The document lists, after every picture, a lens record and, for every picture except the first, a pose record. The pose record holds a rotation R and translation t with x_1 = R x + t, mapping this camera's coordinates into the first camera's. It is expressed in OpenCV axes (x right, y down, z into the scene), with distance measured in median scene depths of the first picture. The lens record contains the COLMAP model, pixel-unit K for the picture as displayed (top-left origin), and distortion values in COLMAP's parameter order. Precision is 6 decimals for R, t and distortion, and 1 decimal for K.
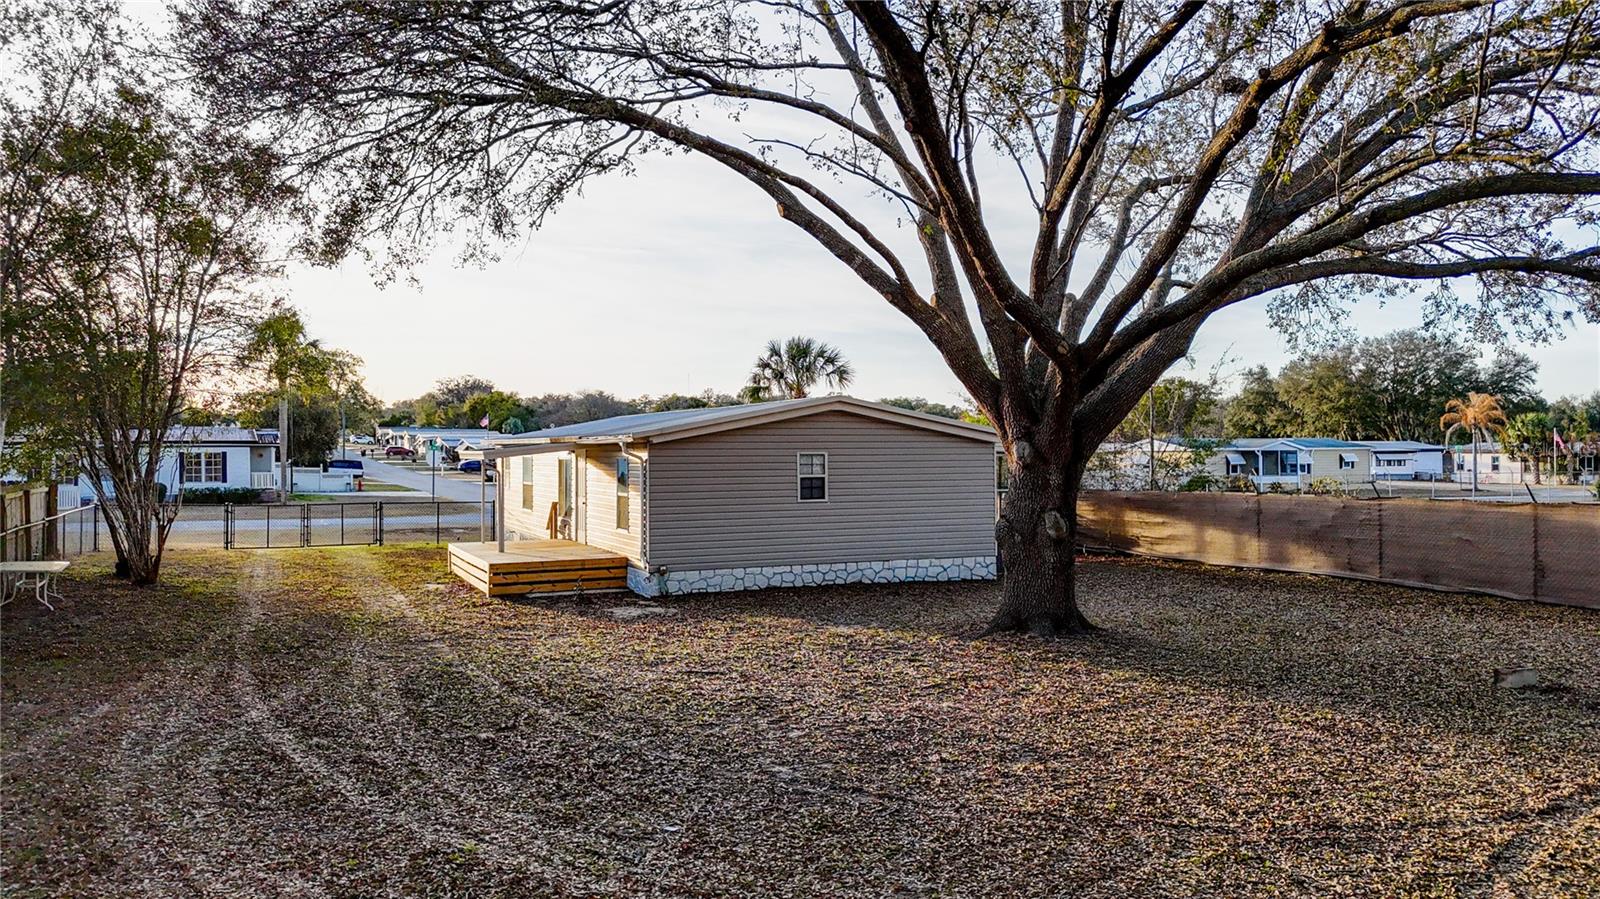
lens RADIAL K [[1188.4, 0, 814.5], [0, 1188.4, 444.1], [0, 0, 1]] dist [0.075701, -0.066088]
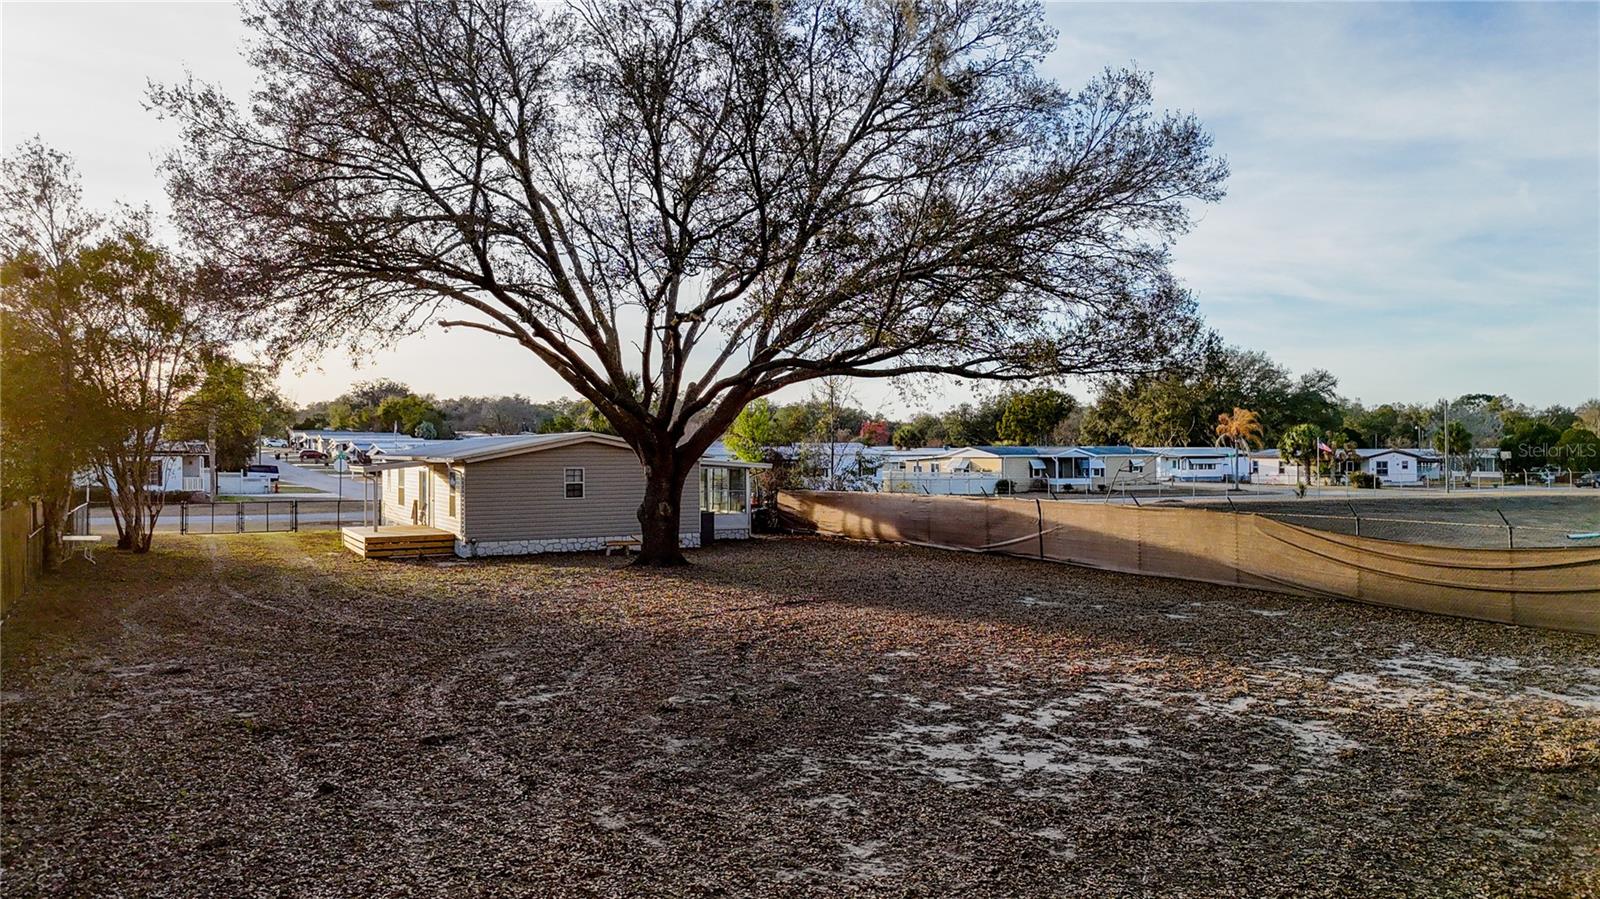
lens RADIAL K [[1188.4, 0, 809.4], [0, 1188.4, 454.7], [0, 0, 1]] dist [0.075701, -0.066088]
pose [[0.998346, 0.000329, 0.057494, 0.143921], [-0.000790, 0.999968, 0.007994, -0.015680], [-0.057489, -0.008026, 0.998314, -0.401297]]
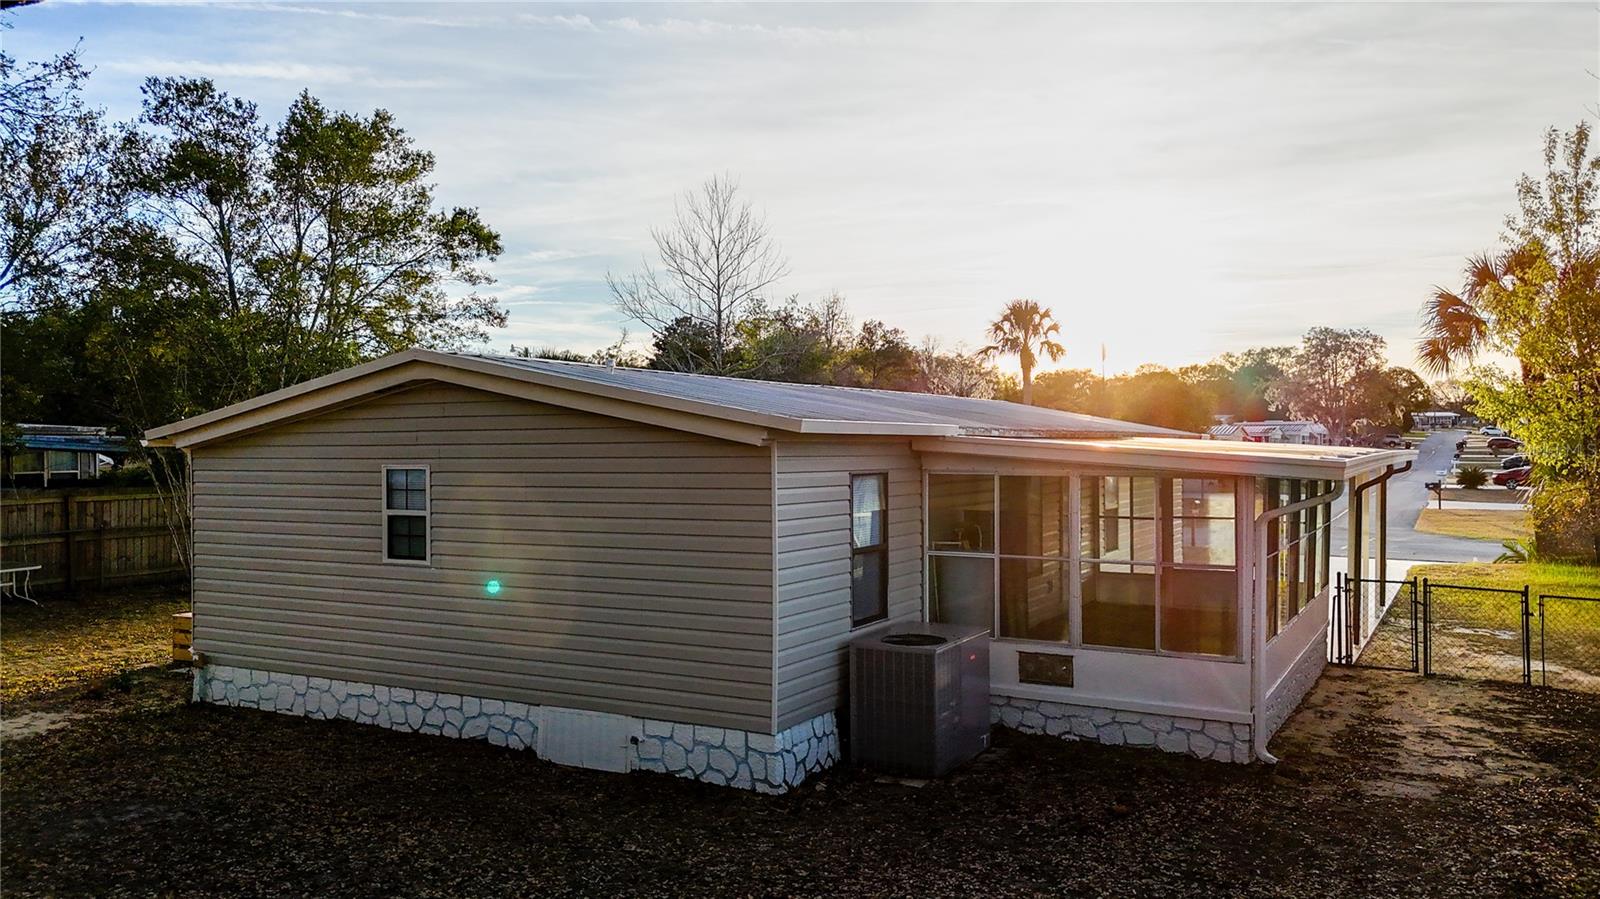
lens RADIAL K [[1188.4, 0, 804.7], [0, 1188.4, 445.8], [0, 0, 1]] dist [0.075701, -0.066088]
pose [[0.583421, 0.001679, -0.812168, 0.330168], [0.005546, 0.999966, 0.006052, -0.002531], [0.812151, -0.008035, 0.583392, 0.543347]]
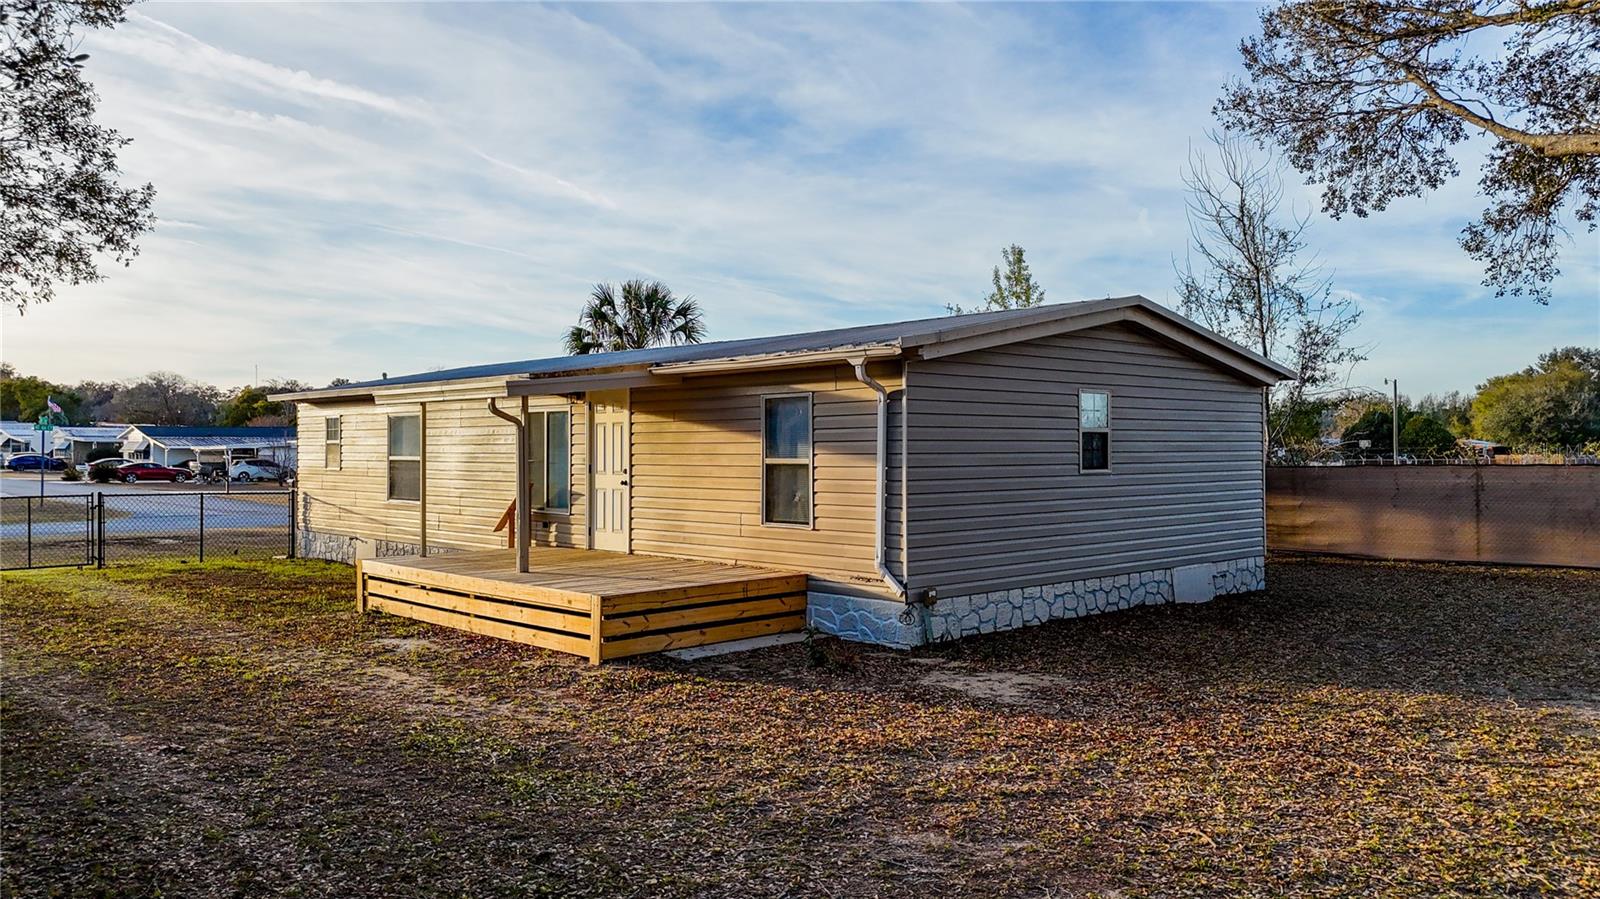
lens RADIAL K [[1188.4, 0, 799.4], [0, 1188.4, 442.1], [0, 0, 1]] dist [0.075701, -0.066088]
pose [[0.948872, 0.003401, 0.315641, -0.214726], [-0.002810, 0.999993, -0.002326, 0.022454], [-0.315647, 0.001320, 0.948876, 0.308701]]
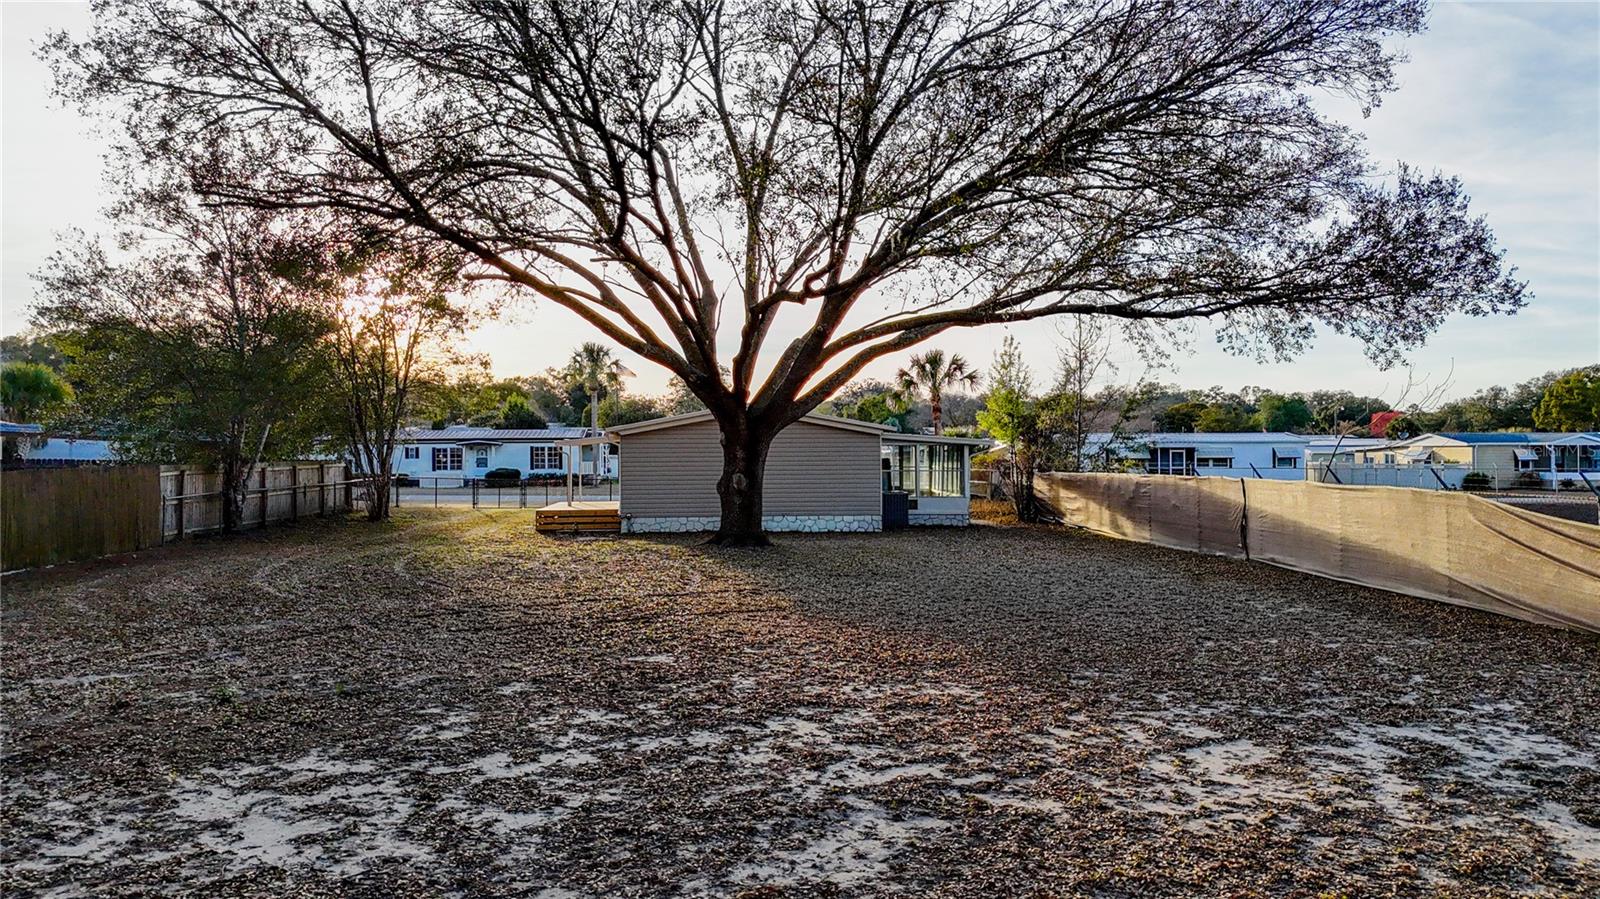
lens RADIAL K [[1188.4, 0, 805.8], [0, 1188.4, 444.2], [0, 0, 1]] dist [0.075701, -0.066088]
pose [[0.935423, -0.001586, -0.353528, 0.389189], [0.002003, 0.999998, 0.000813, 0.006248], [0.353526, -0.001469, 0.935424, -0.228215]]
